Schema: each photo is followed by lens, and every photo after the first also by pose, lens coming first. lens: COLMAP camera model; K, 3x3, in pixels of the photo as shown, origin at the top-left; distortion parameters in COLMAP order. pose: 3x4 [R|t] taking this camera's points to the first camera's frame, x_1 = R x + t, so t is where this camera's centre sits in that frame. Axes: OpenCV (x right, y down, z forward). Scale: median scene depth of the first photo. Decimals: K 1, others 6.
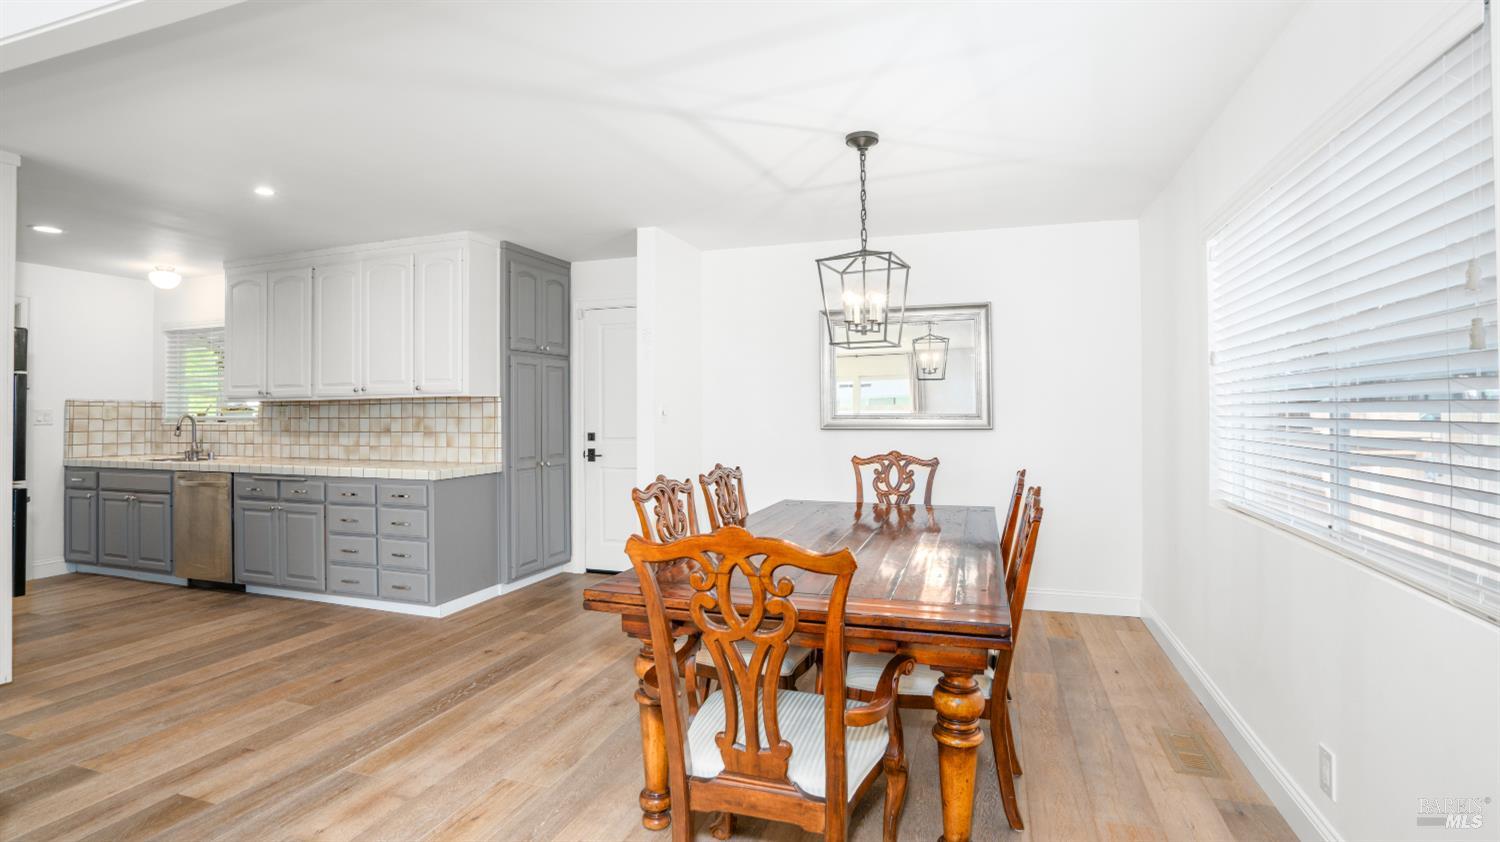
lens RADIAL K [[698.0, 0, 745.2], [0, 698.0, 397.7], [0, 0, 1]] dist [-0.043999, 0.010109]
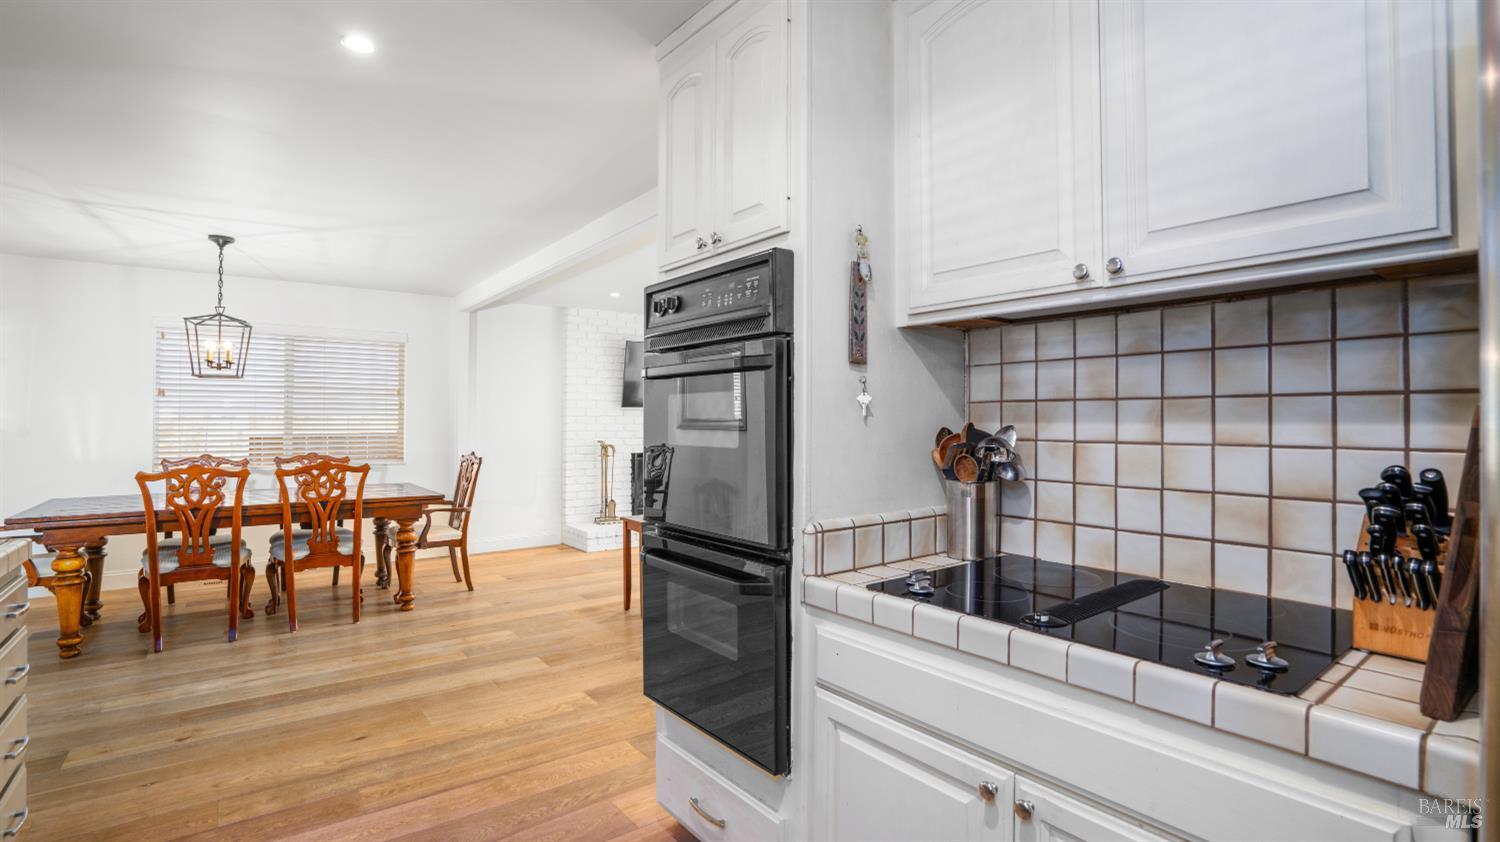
lens RADIAL K [[698.0, 0, 742.9], [0, 698.0, 408.8], [0, 0, 1]] dist [-0.043999, 0.010109]
pose [[-0.824016, 0.017433, 0.566299, -0.970302], [-0.007176, 0.999125, -0.041199, 0.027951], [-0.566522, -0.038013, -0.823170, 0.955633]]
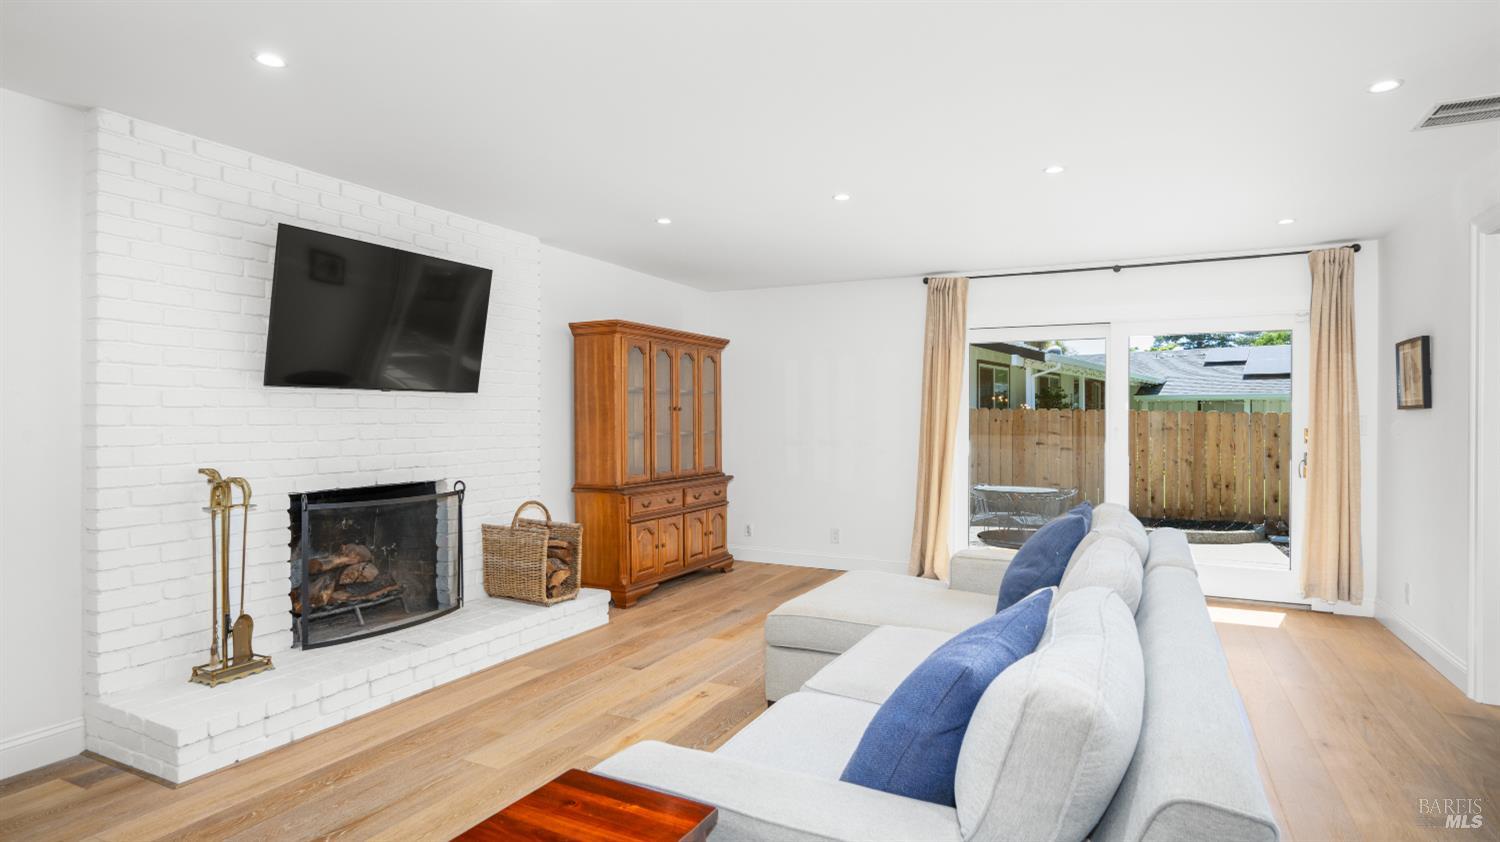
lens RADIAL K [[800.7, 0, 748.0], [0, 800.7, 414.6], [0, 0, 1]] dist [-0.022621, 0.011371]
pose [[-0.990895, 0.003968, 0.134578, -0.426796], [0.000281, 0.999624, -0.027407, 0.009561], [-0.134636, -0.027119, -0.990524, 0.511545]]
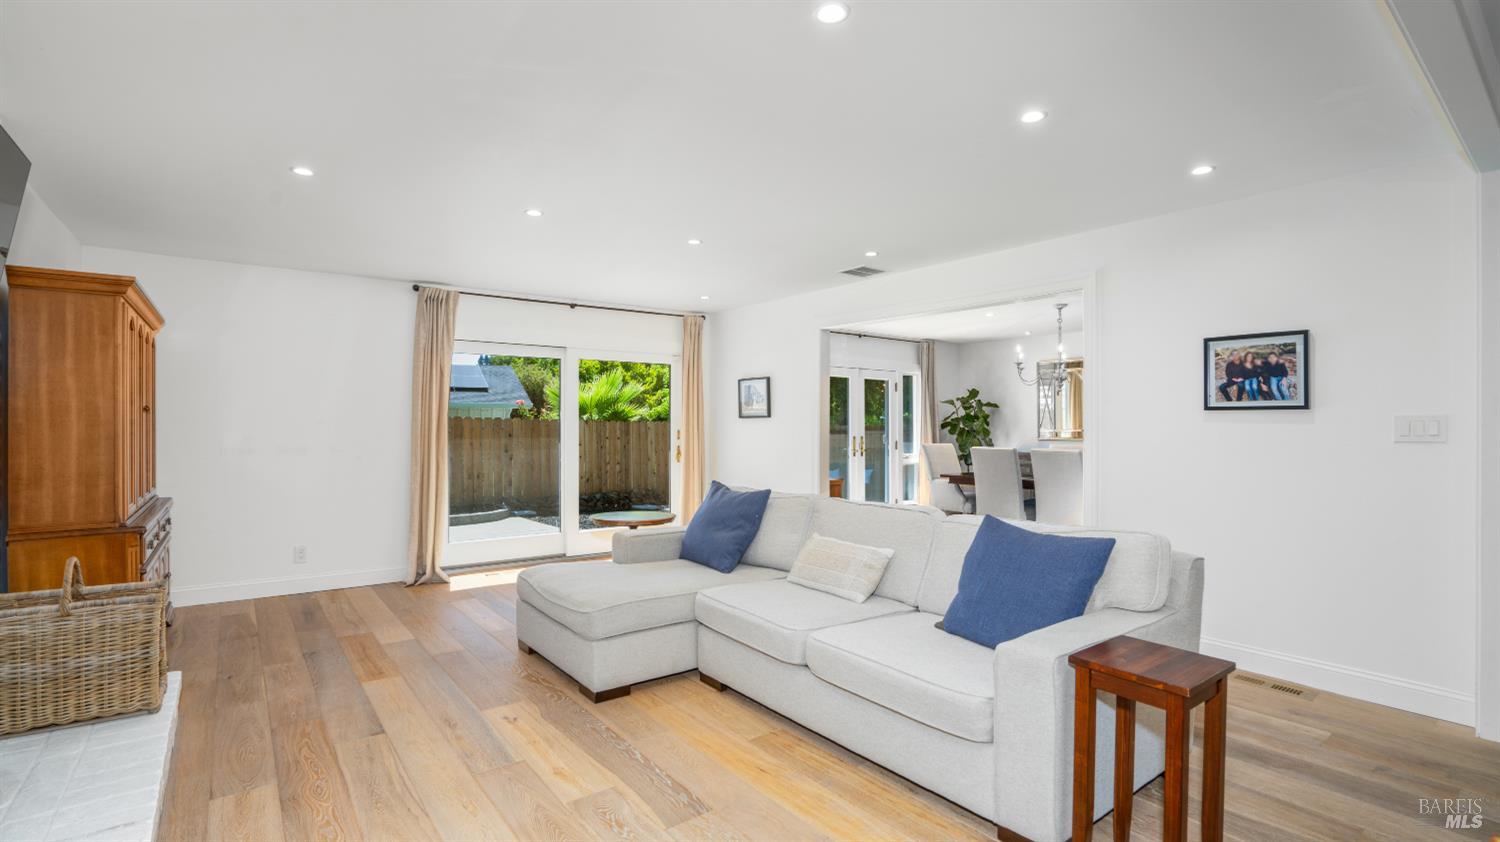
lens RADIAL K [[698.0, 0, 743.3], [0, 698.0, 421.6], [0, 0, 1]] dist [-0.043999, 0.010109]
pose [[-0.556590, 0.000980, -0.830787, 0.109431], [0.020109, 0.999722, -0.012293, 0.002995], [0.830544, -0.023548, -0.556455, 0.273204]]
